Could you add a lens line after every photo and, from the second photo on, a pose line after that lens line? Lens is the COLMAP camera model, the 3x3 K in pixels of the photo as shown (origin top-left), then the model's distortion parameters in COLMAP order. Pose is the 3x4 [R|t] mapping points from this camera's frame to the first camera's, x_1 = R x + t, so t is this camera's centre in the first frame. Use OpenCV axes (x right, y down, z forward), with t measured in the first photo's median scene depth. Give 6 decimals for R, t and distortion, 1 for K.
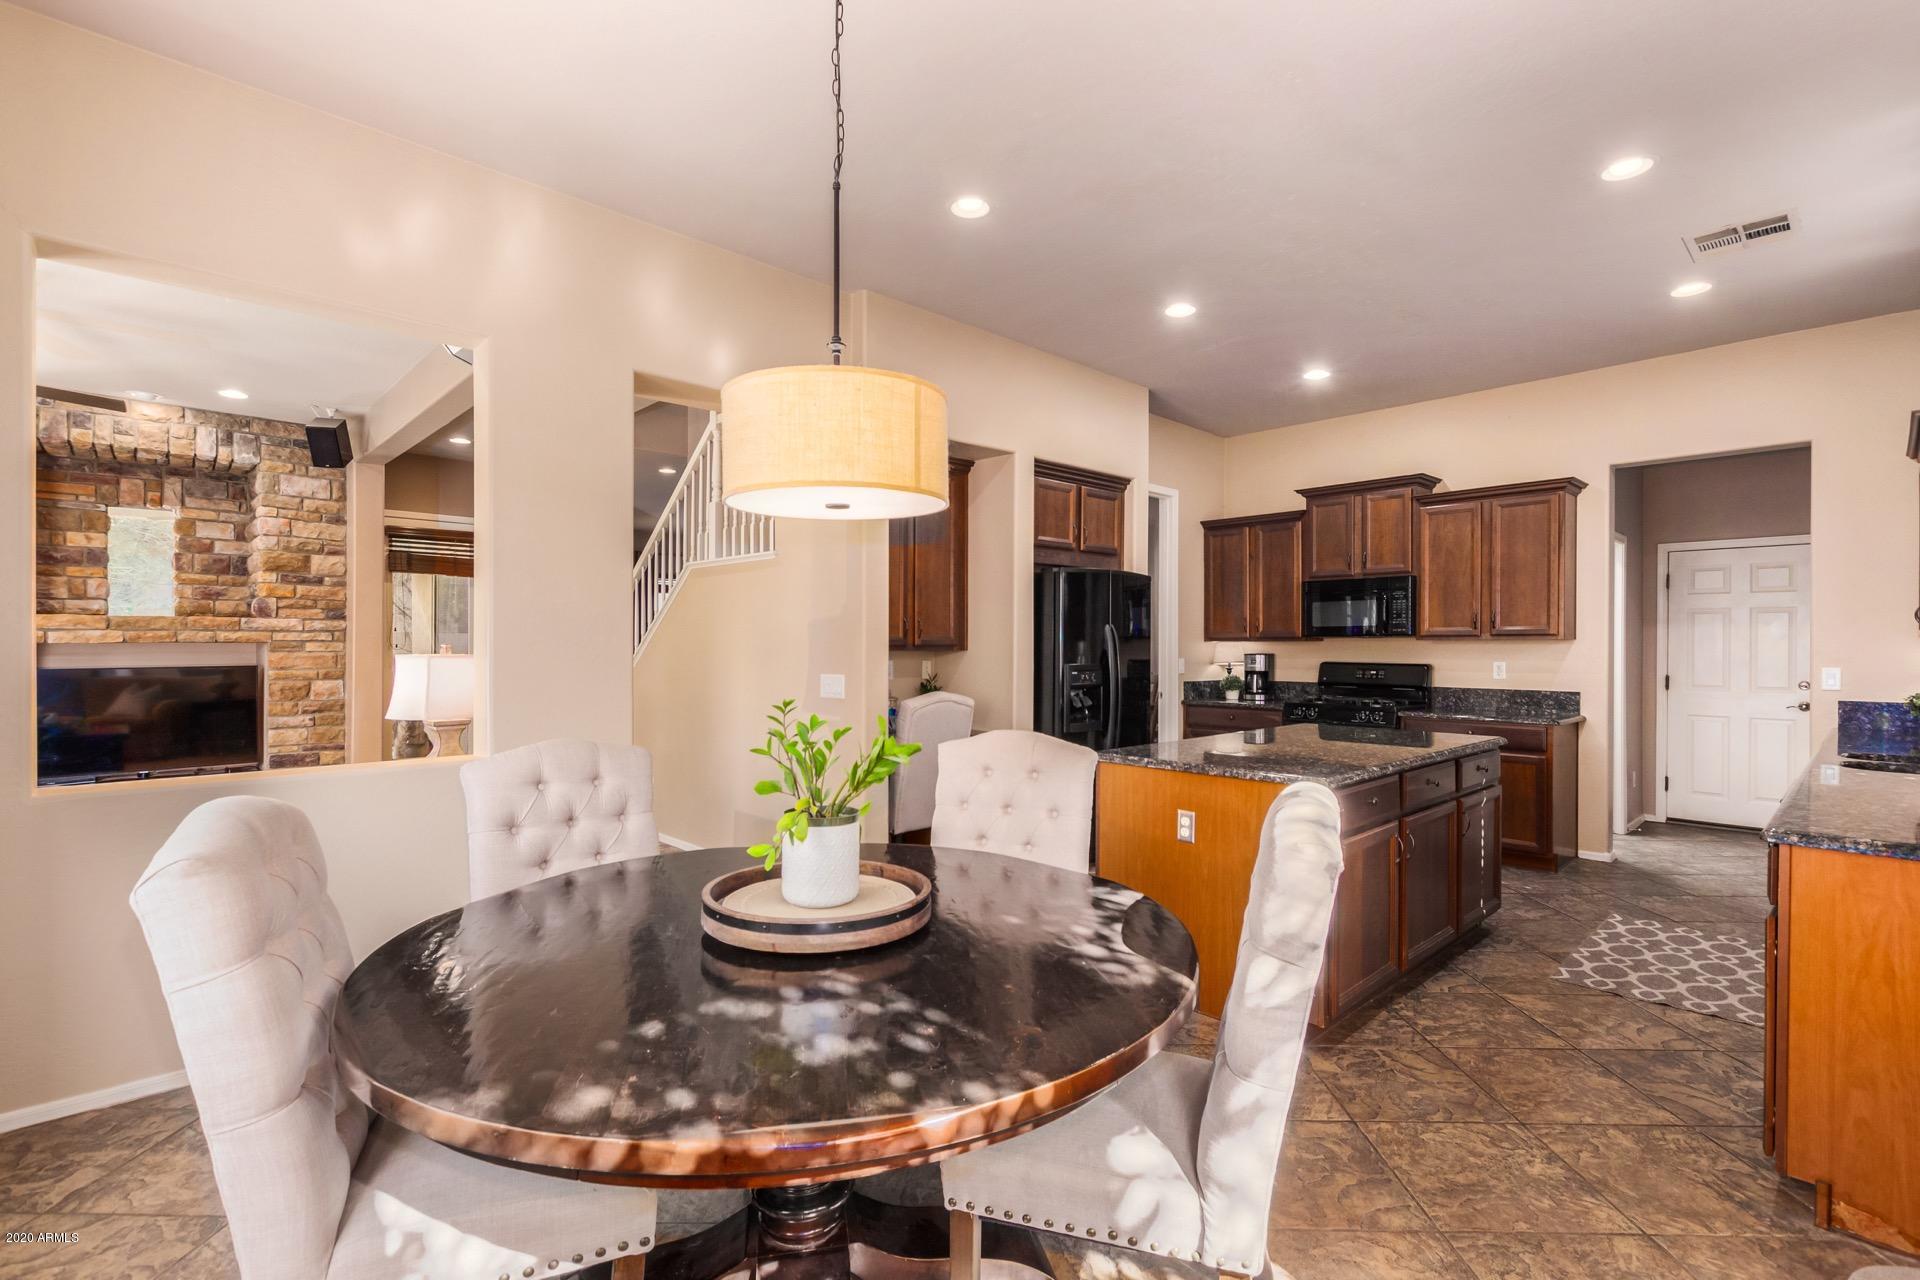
lens RADIAL K [[888.3, 0, 960.0], [0, 888.3, 640.0], [0, 0, 1]] dist [0.015295, -0.000129]
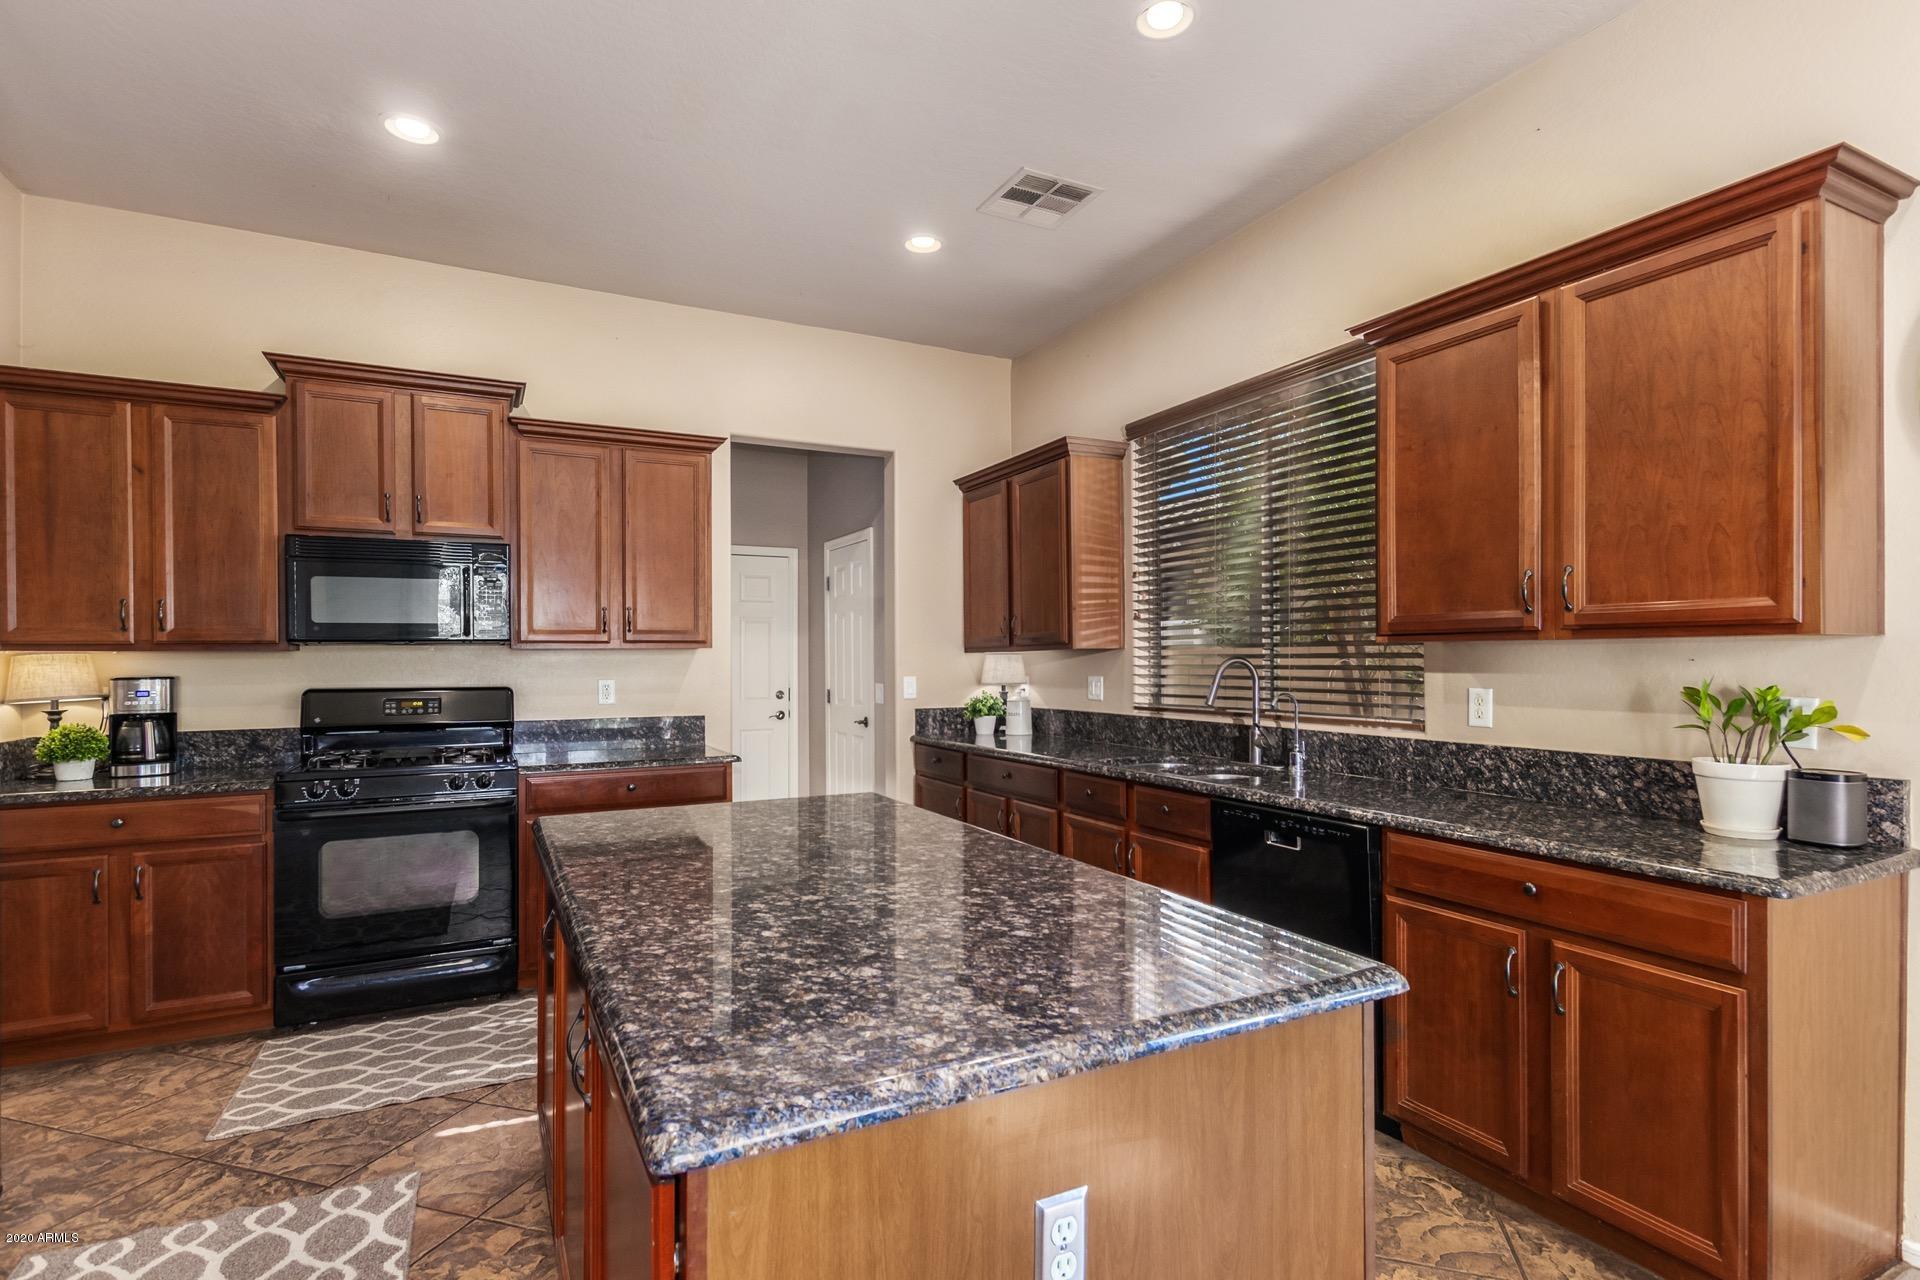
lens RADIAL K [[917.5, 0, 963.1], [0, 917.5, 670.1], [0, 0, 1]] dist [-0.001642, -0.000108]
pose [[0.260084, -0.025626, 0.965246, -0.022739], [-0.002738, 0.999624, 0.027277, -0.003039], [-0.965582, -0.009737, 0.259916, 0.479578]]
